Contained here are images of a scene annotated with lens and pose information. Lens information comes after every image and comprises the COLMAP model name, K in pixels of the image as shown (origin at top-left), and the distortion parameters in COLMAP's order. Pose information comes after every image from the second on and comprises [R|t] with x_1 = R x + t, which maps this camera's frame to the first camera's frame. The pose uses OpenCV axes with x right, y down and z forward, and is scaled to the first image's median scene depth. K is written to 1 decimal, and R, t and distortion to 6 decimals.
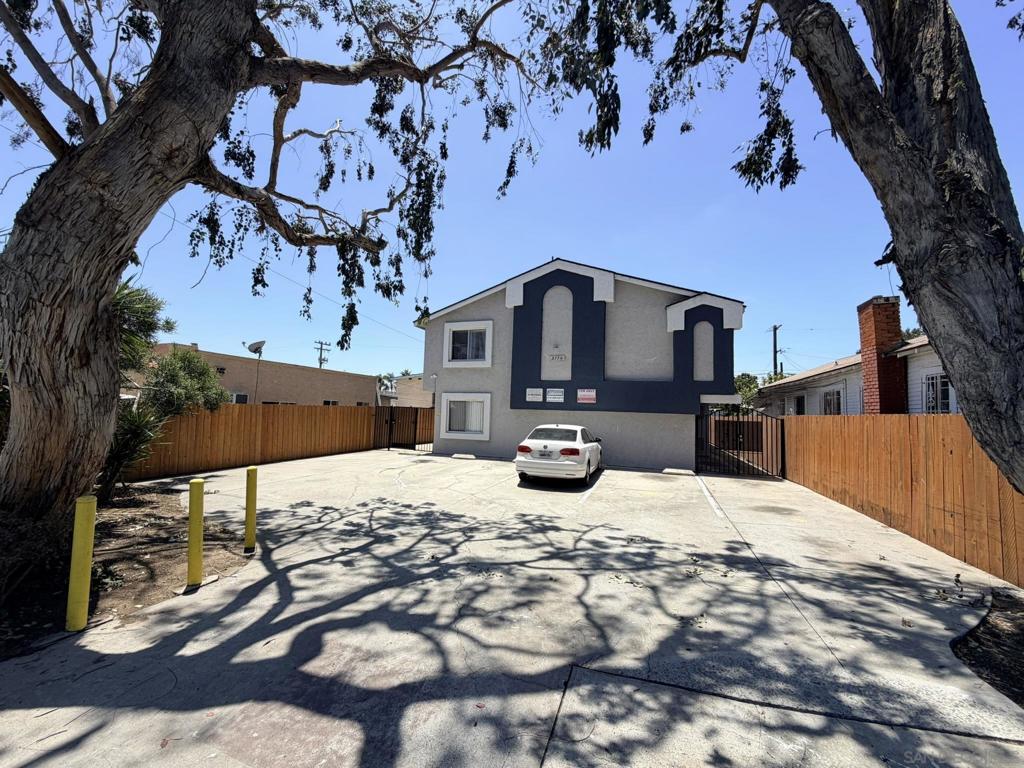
lens RADIAL K [[408.3, 0, 510.2], [0, 408.3, 385.9], [0, 0, 1]] dist [-0.001223, -0.000191]
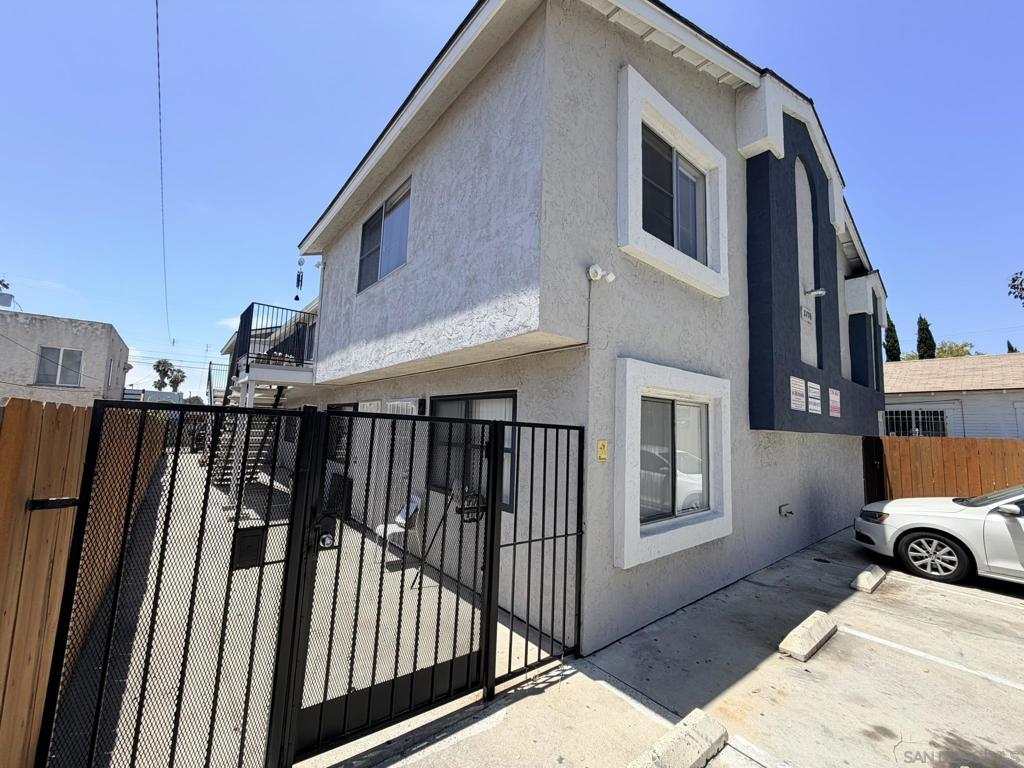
lens RADIAL K [[408.3, 0, 508.9], [0, 408.3, 384.7], [0, 0, 1]] dist [-0.001223, -0.000191]
pose [[0.518310, 0.077254, 0.851696, -0.427000], [-0.070480, 0.996382, -0.047486, 0.051908], [-0.852284, -0.035415, 0.521880, 1.038396]]
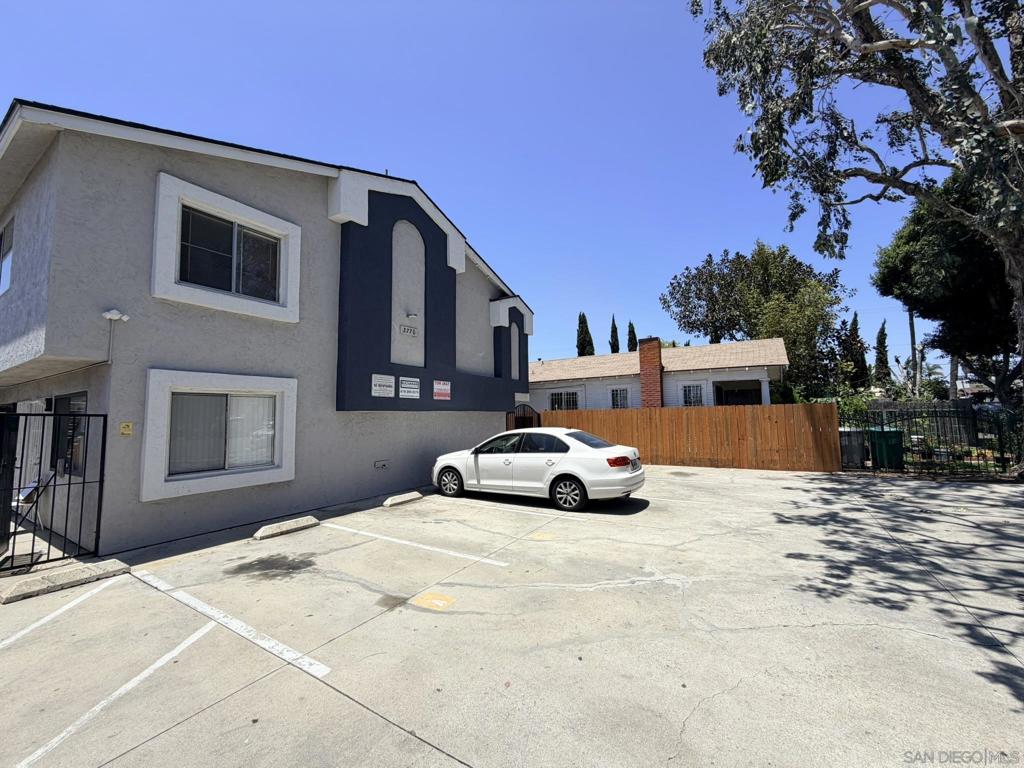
lens RADIAL K [[408.3, 0, 509.9], [0, 408.3, 385.1], [0, 0, 1]] dist [-0.001223, -0.000191]
pose [[0.212175, 0.043971, 0.976242, -0.483450], [-0.036071, 0.998659, -0.037141, 0.036410], [-0.976566, -0.027333, 0.213477, 0.697948]]
